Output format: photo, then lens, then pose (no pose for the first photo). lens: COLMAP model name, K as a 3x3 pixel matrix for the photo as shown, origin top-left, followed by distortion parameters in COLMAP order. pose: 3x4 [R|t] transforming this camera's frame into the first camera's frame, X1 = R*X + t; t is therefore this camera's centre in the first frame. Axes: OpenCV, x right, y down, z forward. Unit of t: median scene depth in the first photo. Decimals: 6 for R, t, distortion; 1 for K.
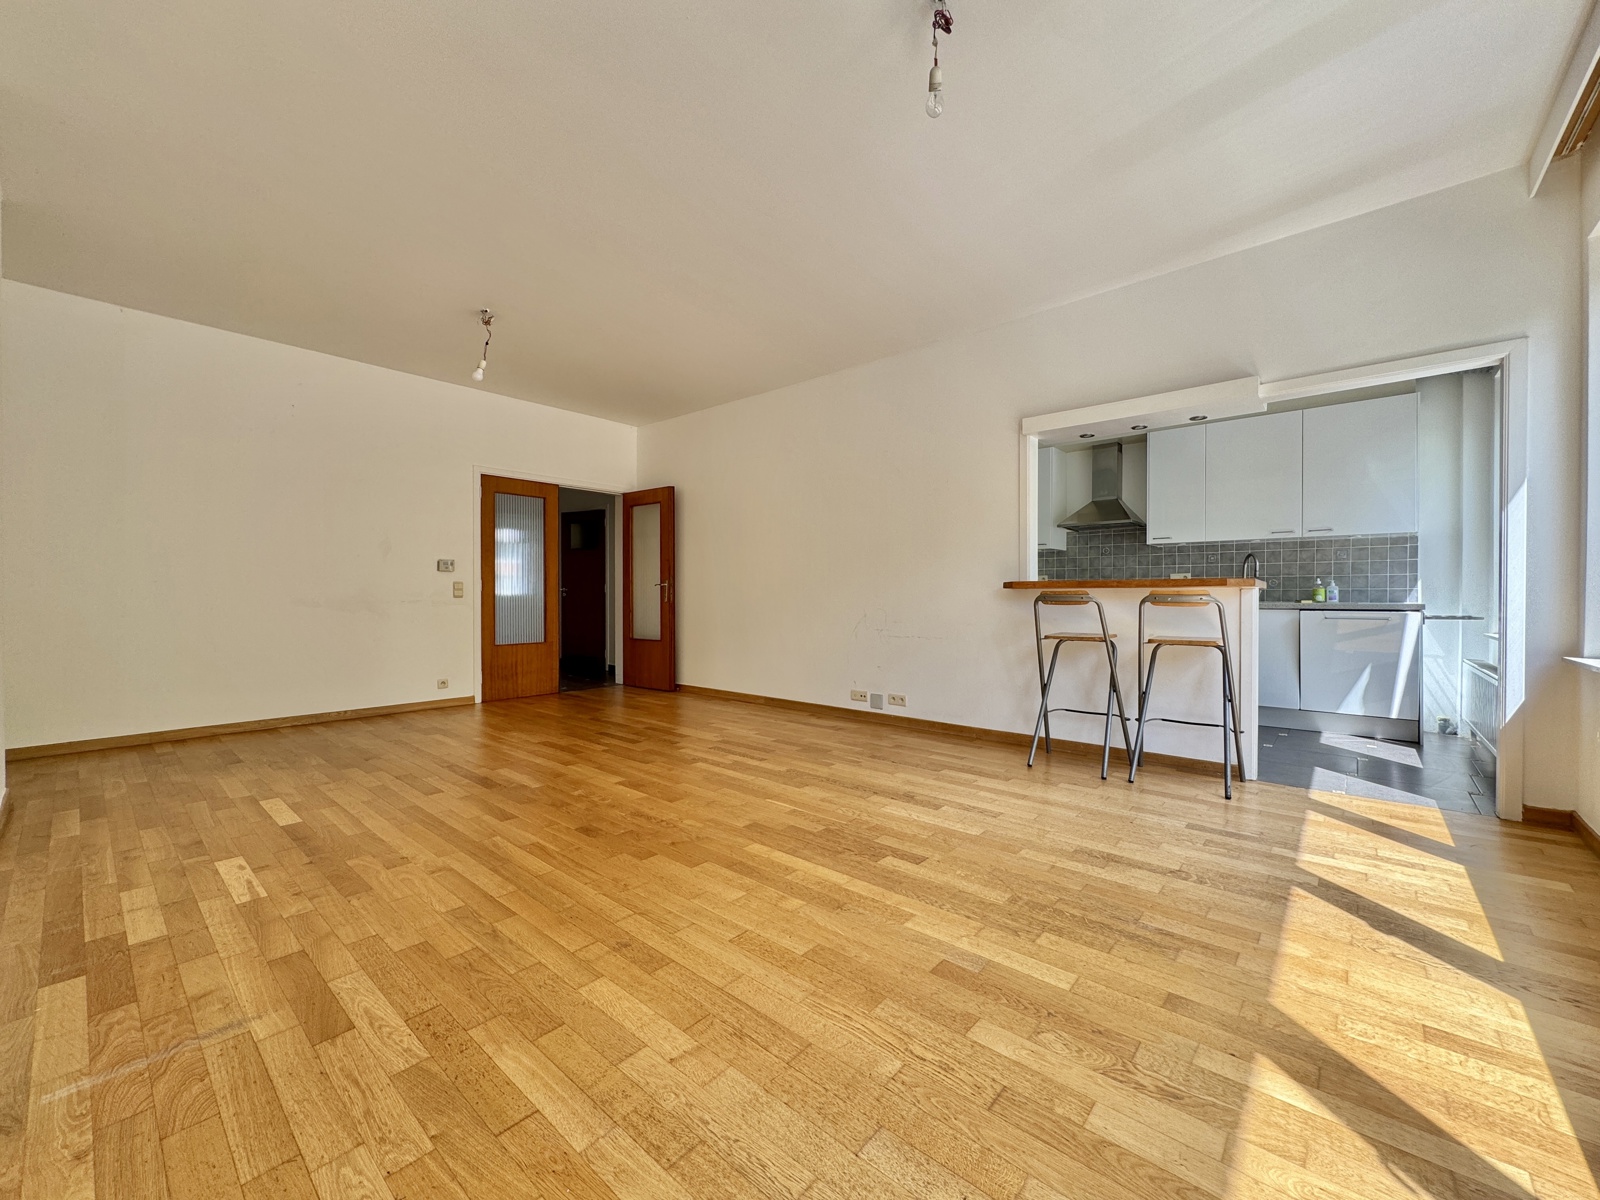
lens RADIAL K [[633.5, 0, 800.0], [0, 633.5, 600.0], [0, 0, 1]] dist [-0.000148, 0.000516]
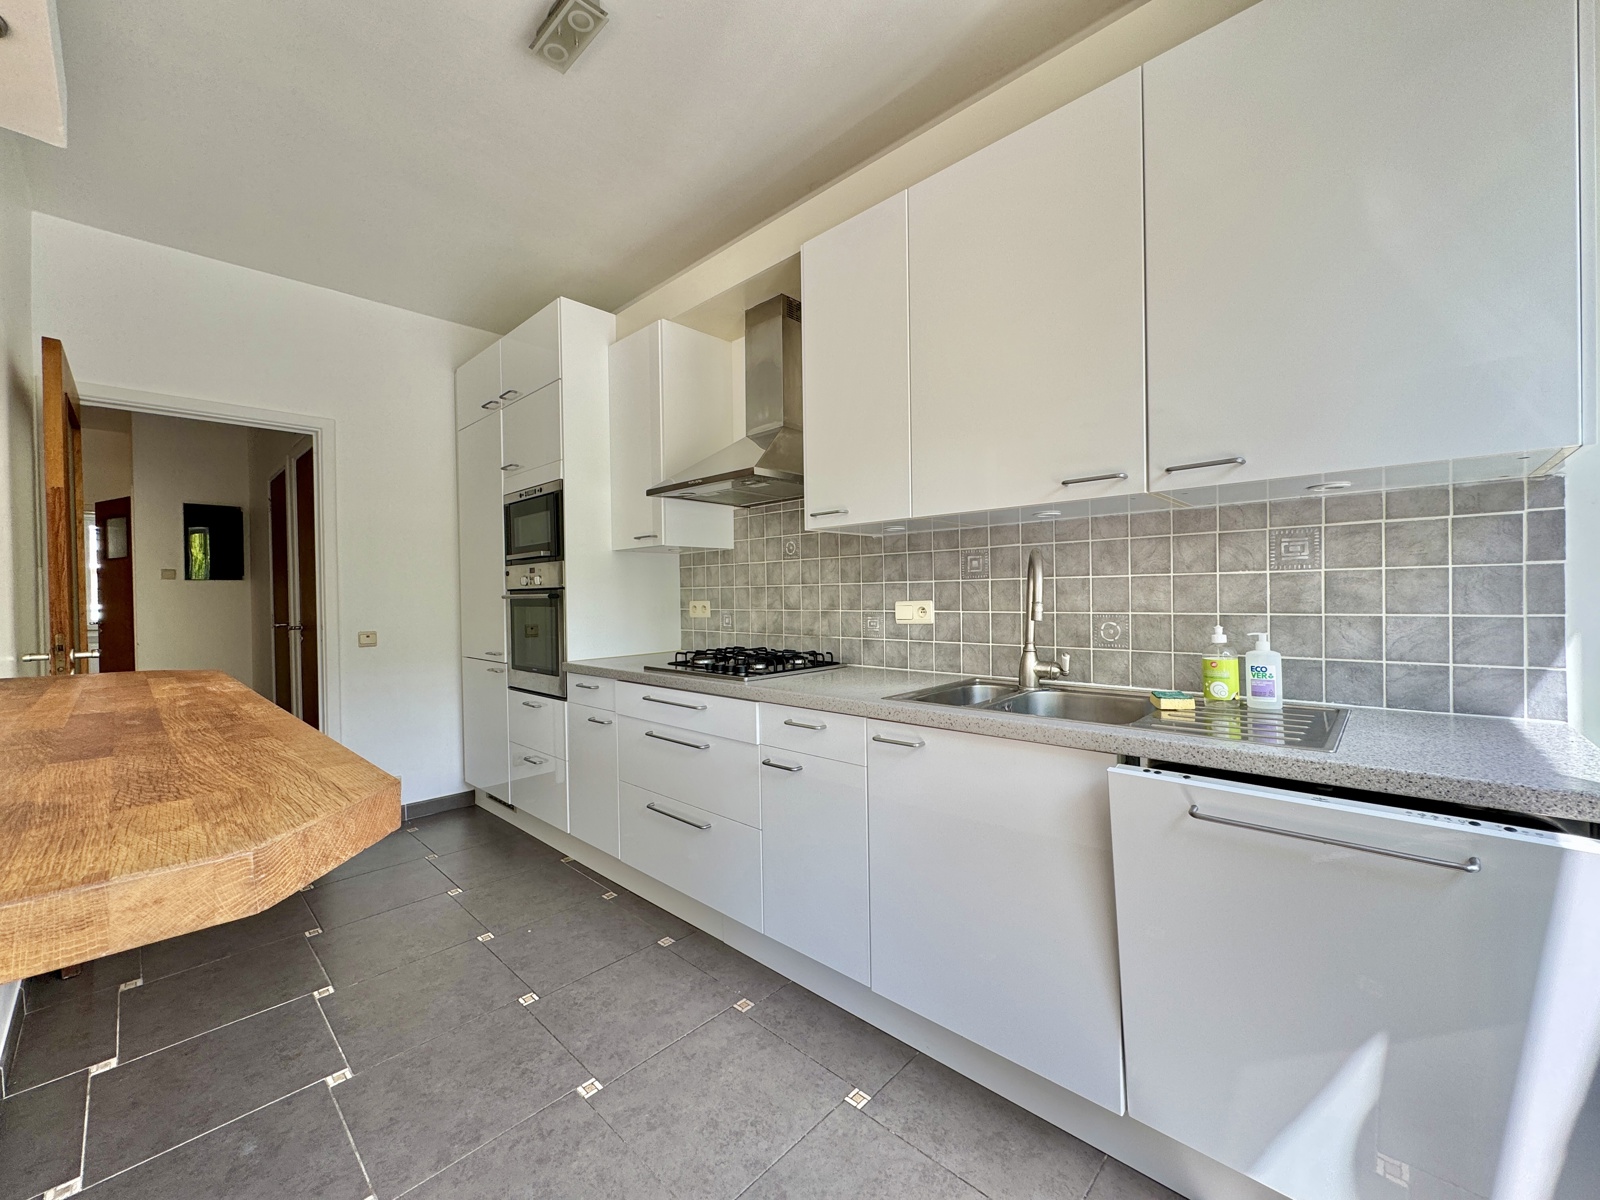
lens RADIAL K [[633.5, 0, 800.0], [0, 633.5, 600.0], [0, 0, 1]] dist [-0.000148, 0.000516]
pose [[0.999076, -0.015322, -0.040154, 0.625987], [0.015343, 0.999882, 0.000207, -0.050313], [0.040146, -0.000823, 0.999194, 0.680014]]
